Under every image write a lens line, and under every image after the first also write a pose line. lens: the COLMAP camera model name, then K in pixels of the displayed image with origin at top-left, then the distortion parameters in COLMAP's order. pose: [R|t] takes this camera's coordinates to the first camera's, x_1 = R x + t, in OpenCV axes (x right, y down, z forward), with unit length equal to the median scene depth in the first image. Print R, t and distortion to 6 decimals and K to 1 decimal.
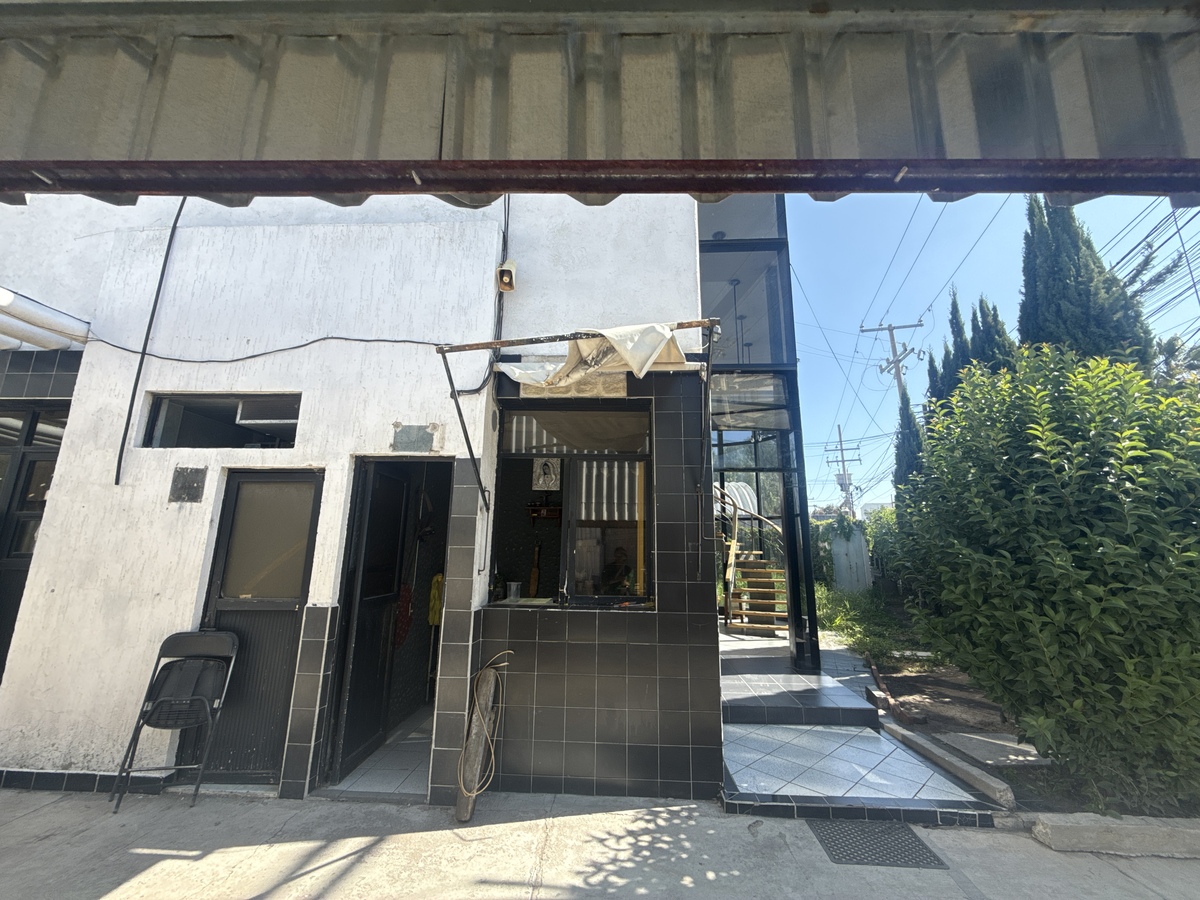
lens RADIAL K [[477.8, 0, 599.5], [0, 477.8, 446.2], [0, 0, 1]] dist [0.000048, -0.000135]
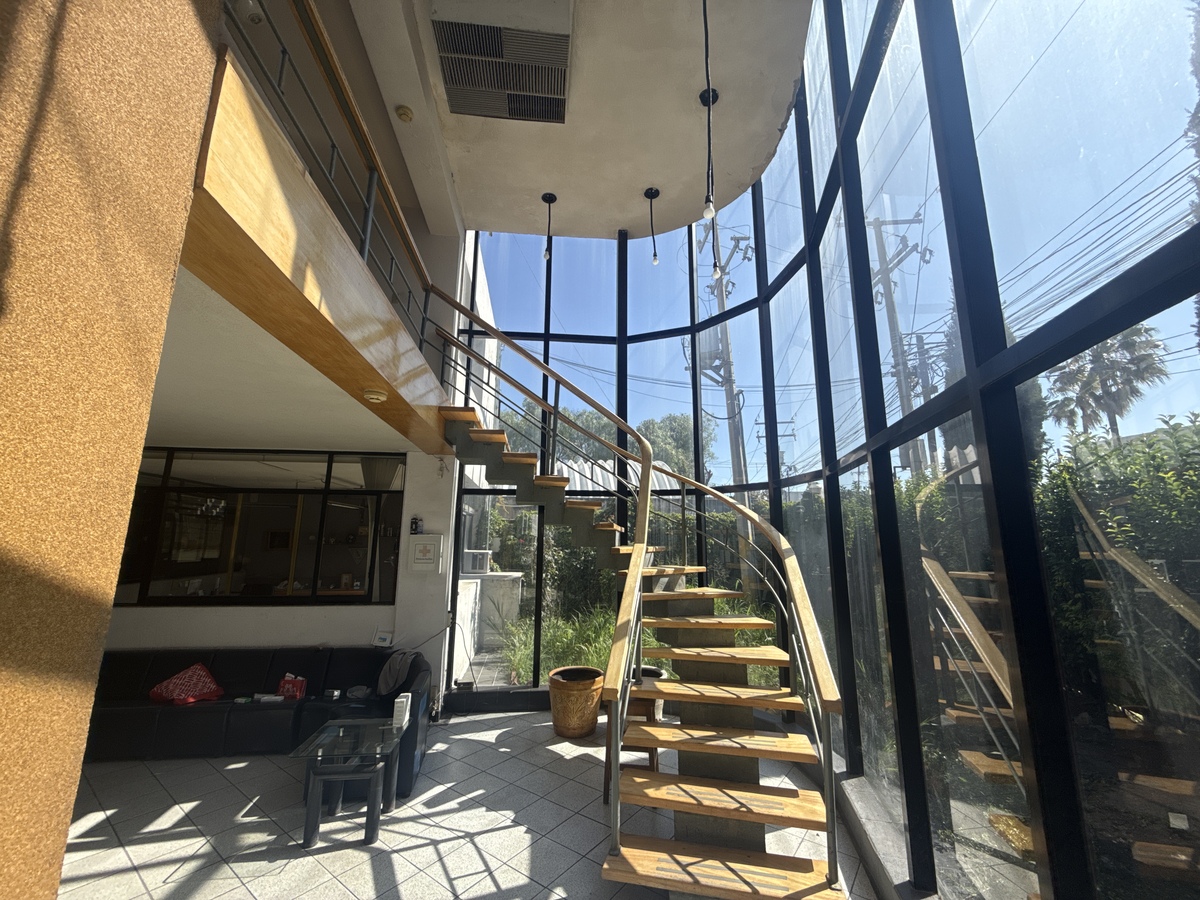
lens RADIAL K [[477.8, 0, 599.1], [0, 477.8, 444.1], [0, 0, 1]] dist [0.000048, -0.000135]
pose [[0.985906, 0.026933, 0.165117, 0.124941], [-0.030474, 0.999356, 0.018949, 0.075574], [-0.164501, -0.023713, 0.986092, 0.428232]]
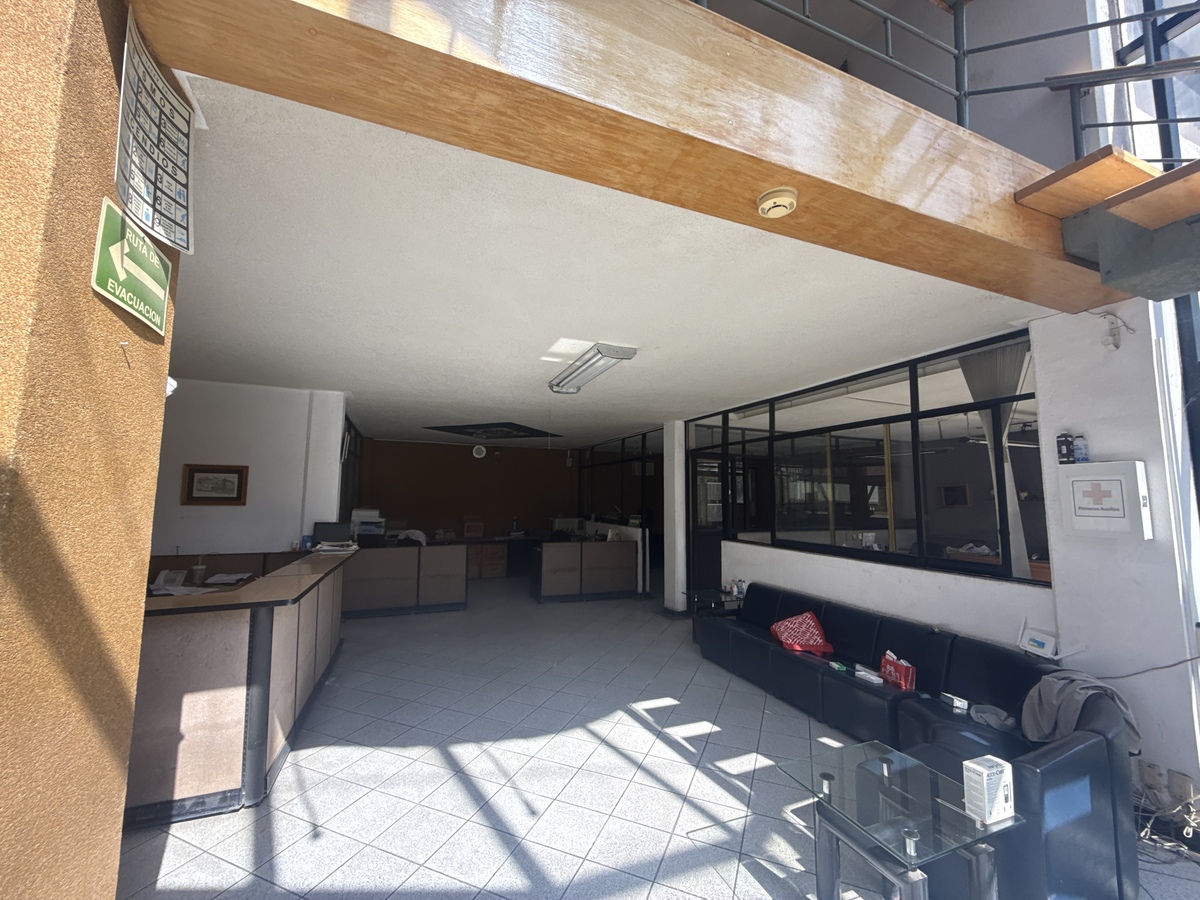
lens RADIAL K [[477.8, 0, 596.4], [0, 477.8, 448.0], [0, 0, 1]] dist [0.000048, -0.000135]
pose [[0.406144, -0.102879, -0.907999, 0.150819], [0.187811, 0.981827, -0.027237, 0.123764], [0.894301, -0.159470, 0.418086, 0.571861]]
